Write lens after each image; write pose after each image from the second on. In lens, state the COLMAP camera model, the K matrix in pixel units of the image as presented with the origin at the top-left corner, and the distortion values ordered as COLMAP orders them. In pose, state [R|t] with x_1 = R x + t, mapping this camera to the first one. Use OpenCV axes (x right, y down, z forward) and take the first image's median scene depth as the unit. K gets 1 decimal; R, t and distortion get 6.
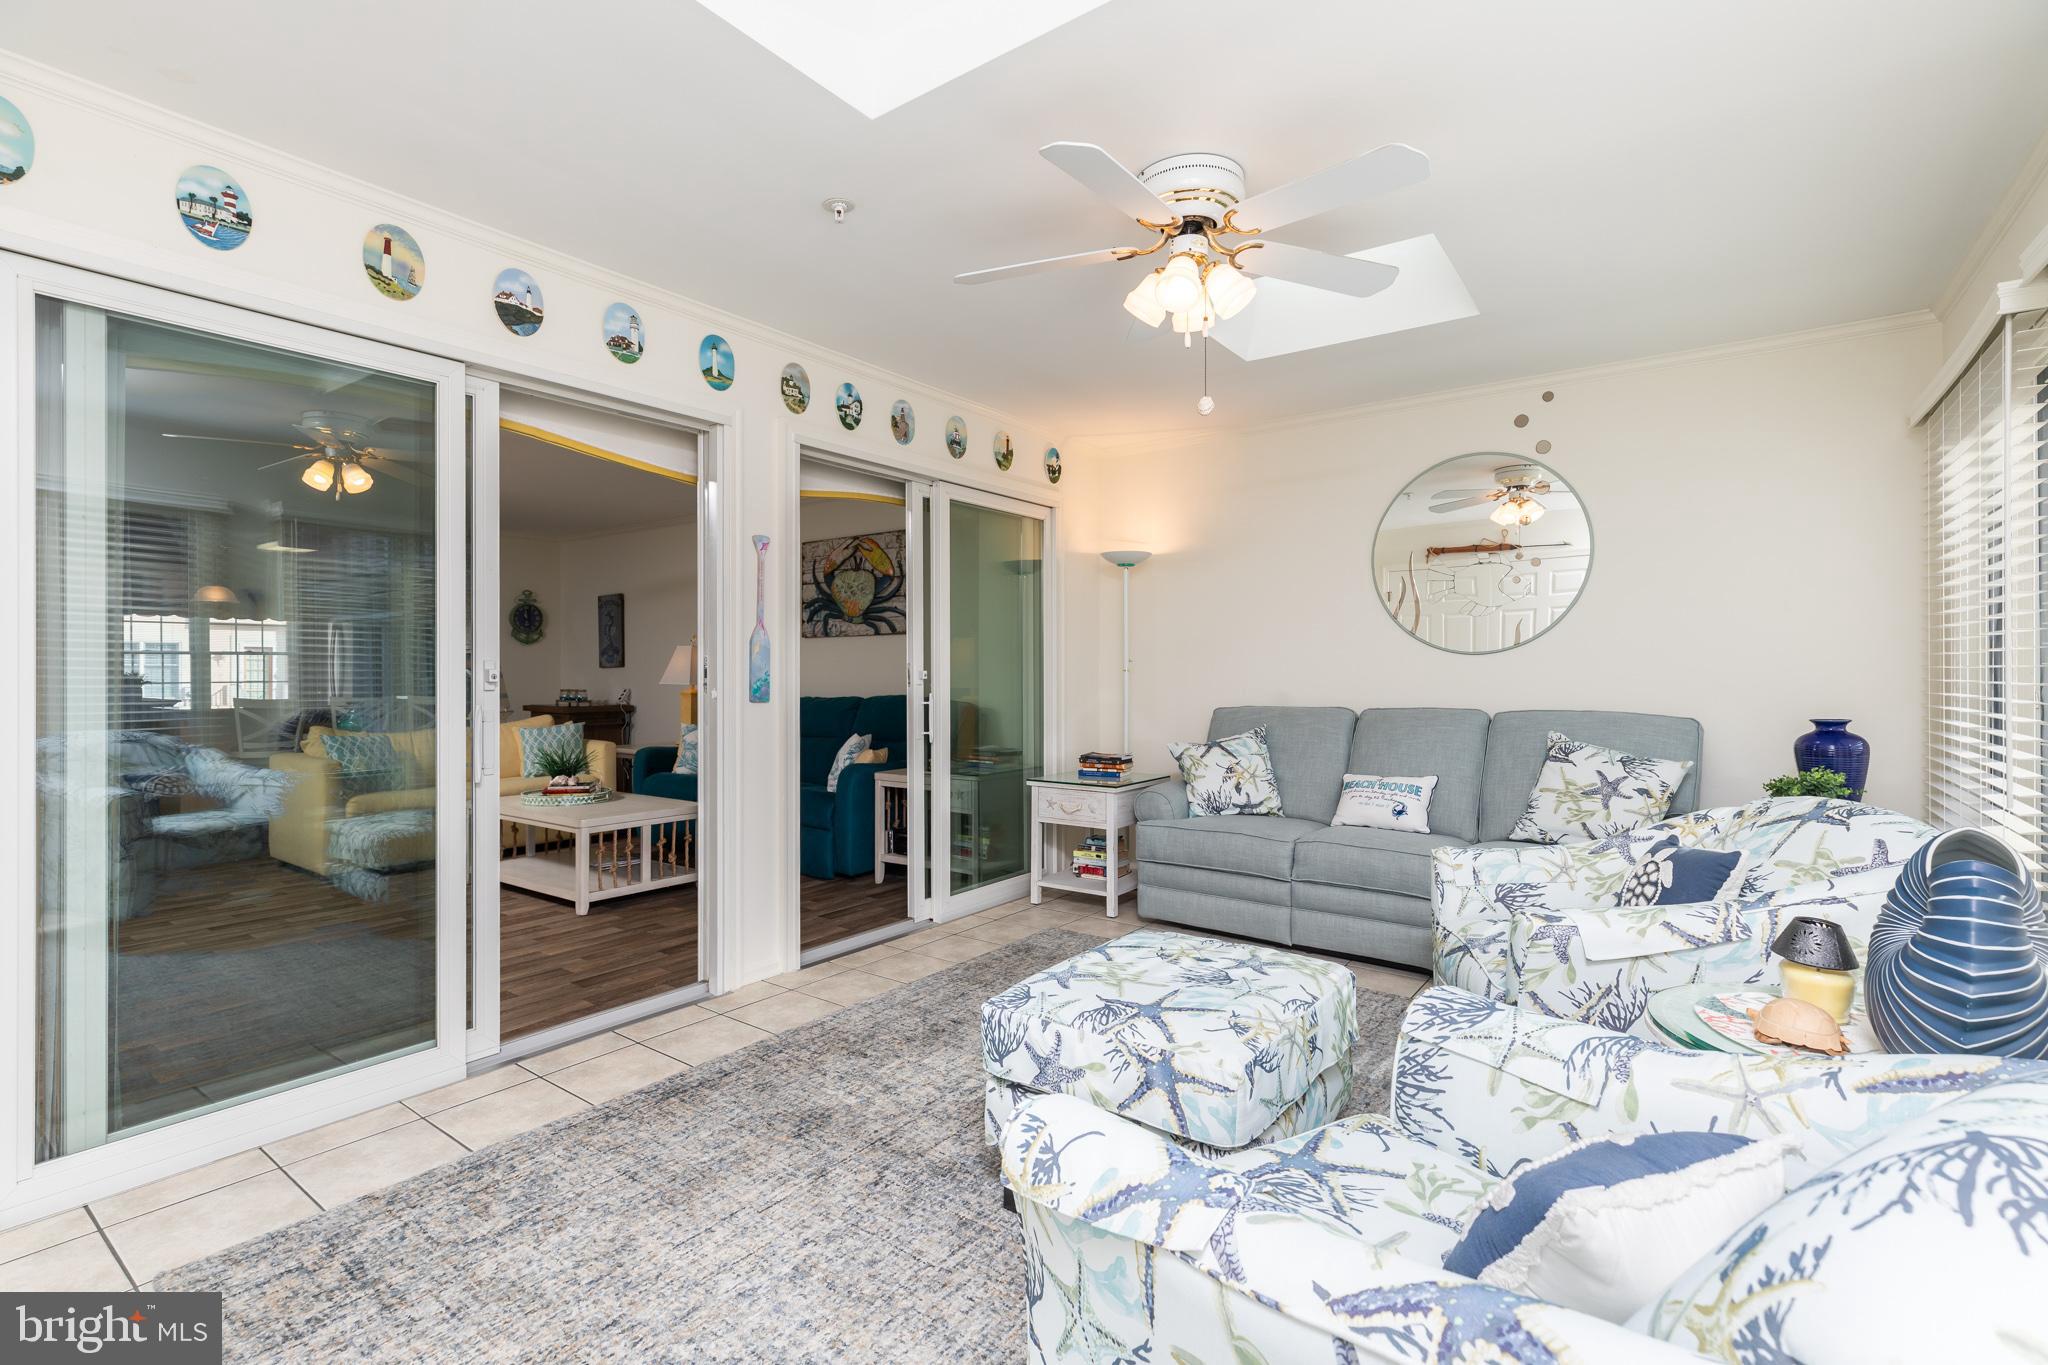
lens RADIAL K [[948.0, 0, 1016.5], [0, 948.0, 668.7], [0, 0, 1]] dist [0.013700, -0.000114]
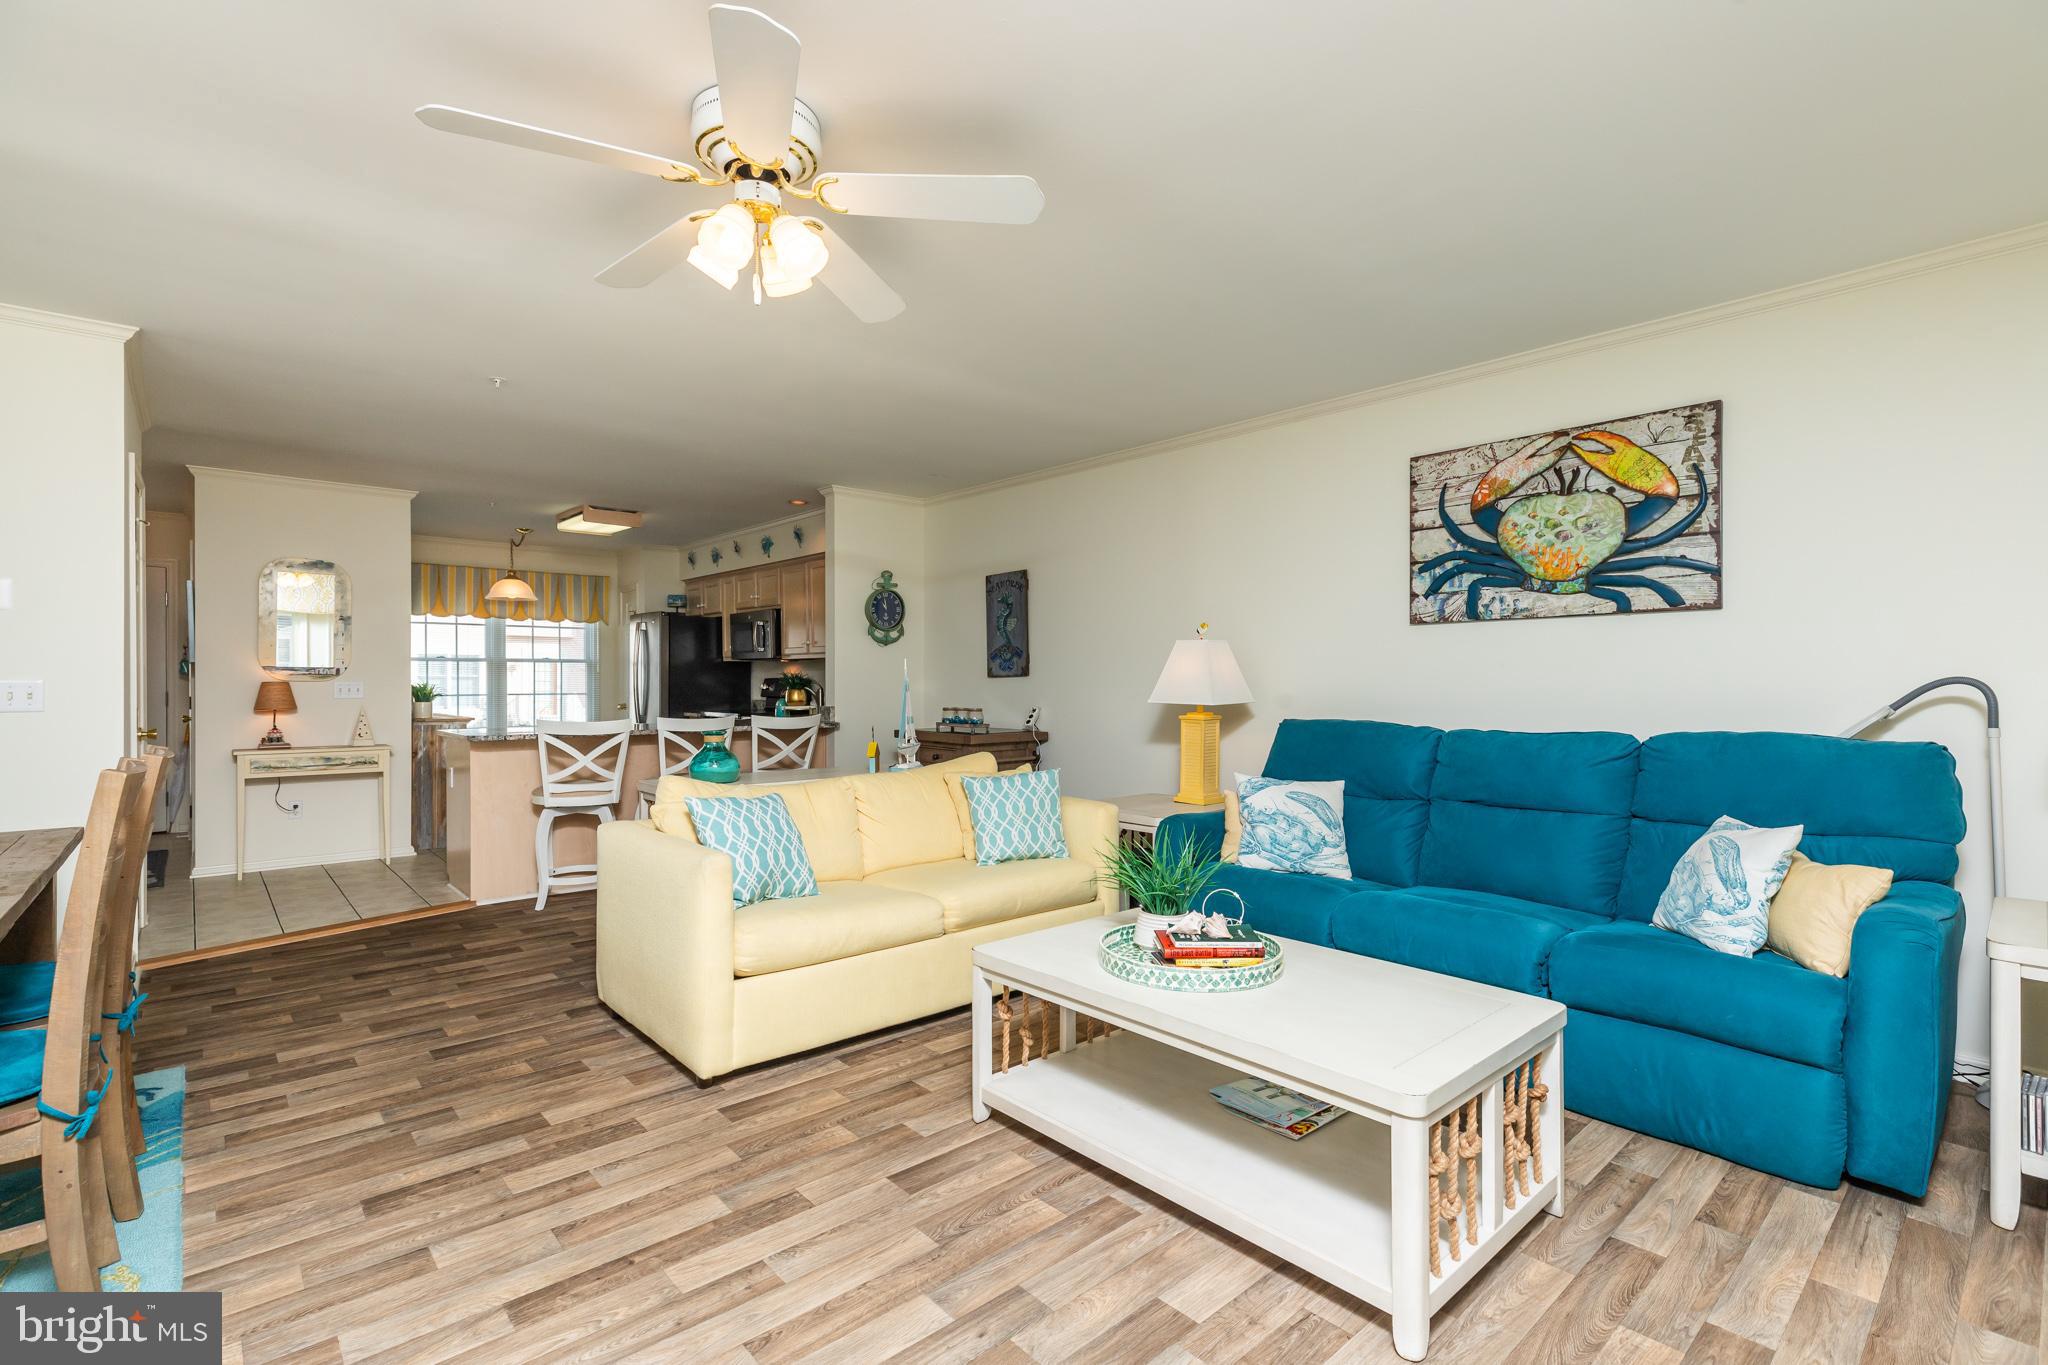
lens RADIAL K [[927.0, 0, 1030.7], [0, 927.0, 679.9], [0, 0, 1]] dist [0.001506, -0.000258]
pose [[0.983123, 0.001662, -0.182936, -0.560987], [-0.002146, 0.999995, -0.002447, 0.004388], [0.182931, 0.002798, 0.983122, 0.660875]]
